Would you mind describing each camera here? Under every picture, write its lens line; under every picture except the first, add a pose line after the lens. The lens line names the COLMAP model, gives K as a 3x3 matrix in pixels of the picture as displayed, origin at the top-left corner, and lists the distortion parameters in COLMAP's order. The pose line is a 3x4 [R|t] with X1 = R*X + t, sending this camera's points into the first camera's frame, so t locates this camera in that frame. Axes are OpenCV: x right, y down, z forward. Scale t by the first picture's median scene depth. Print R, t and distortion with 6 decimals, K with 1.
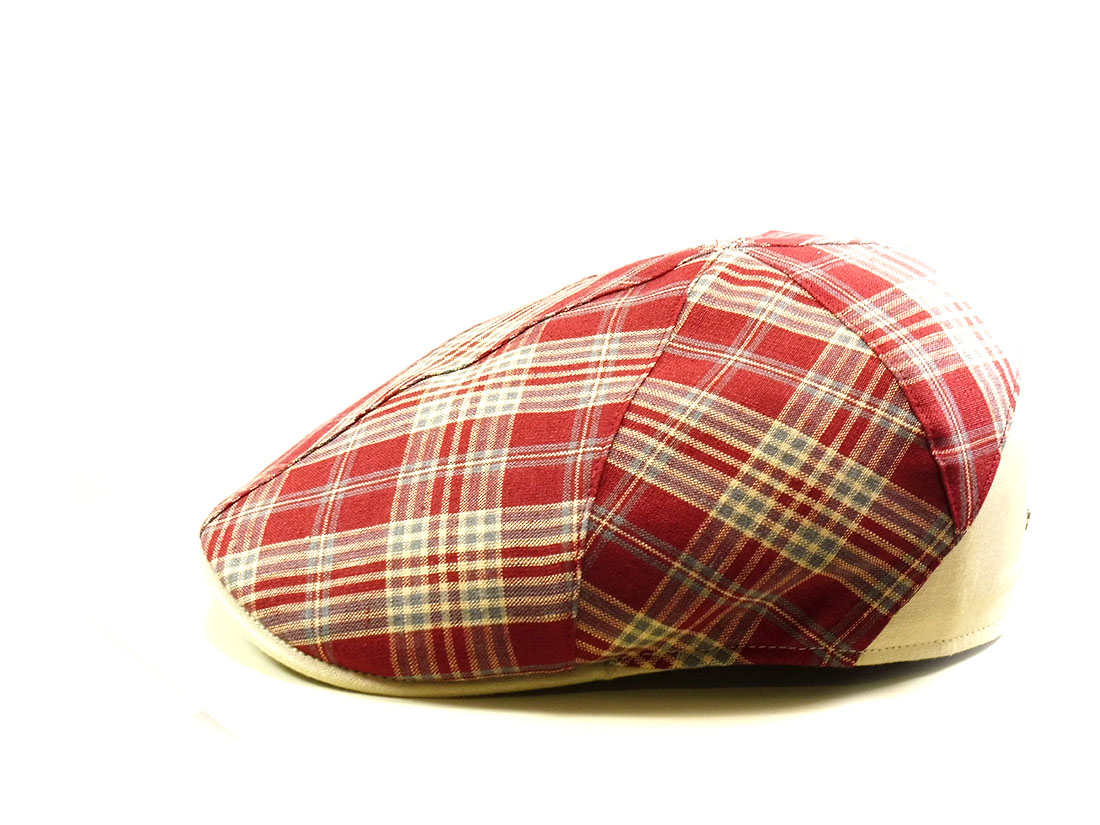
lens RADIAL K [[3046.1, 0, 550.0], [0, 3046.1, 412.5], [0, 0, 1]] dist [1.381515, -39.587394]
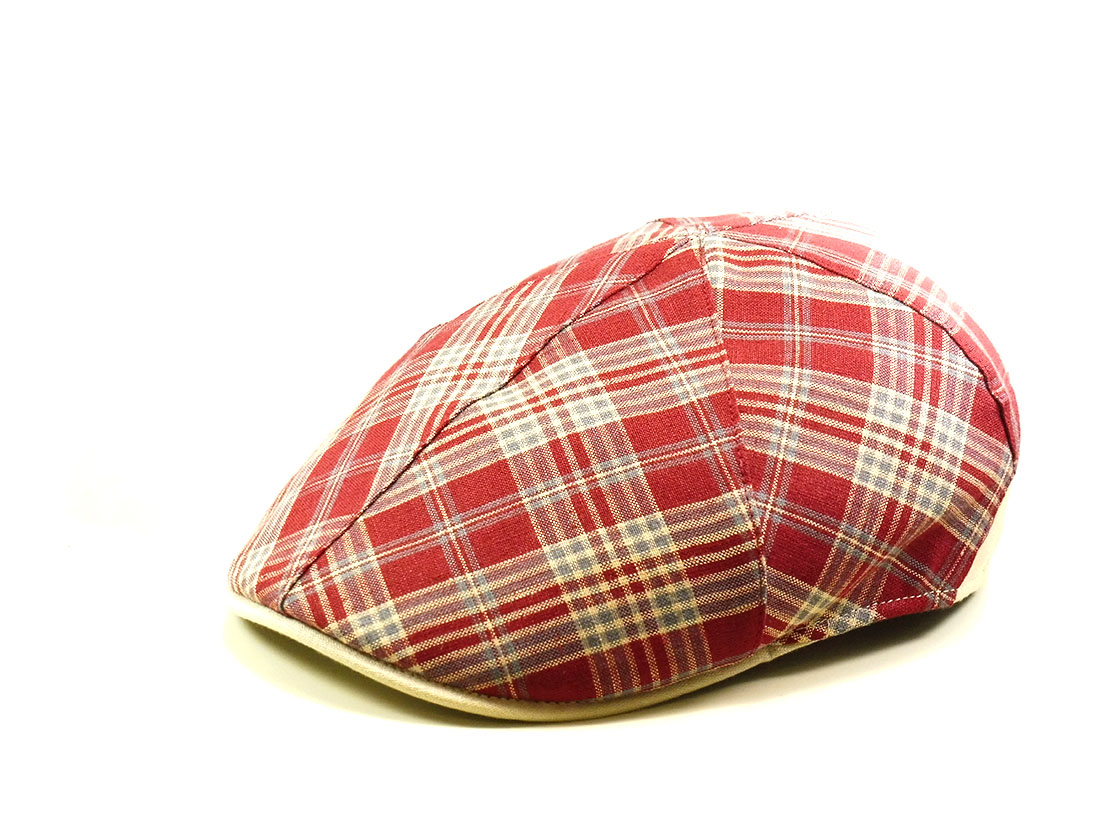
lens RADIAL K [[3046.1, 0, 550.0], [0, 3046.1, 412.5], [0, 0, 1]] dist [1.381515, -39.587394]
pose [[0.856927, -0.152479, 0.492369, -0.534565], [0.156178, 0.987147, 0.033889, -0.040300], [-0.491208, 0.047857, 0.869727, 0.145577]]
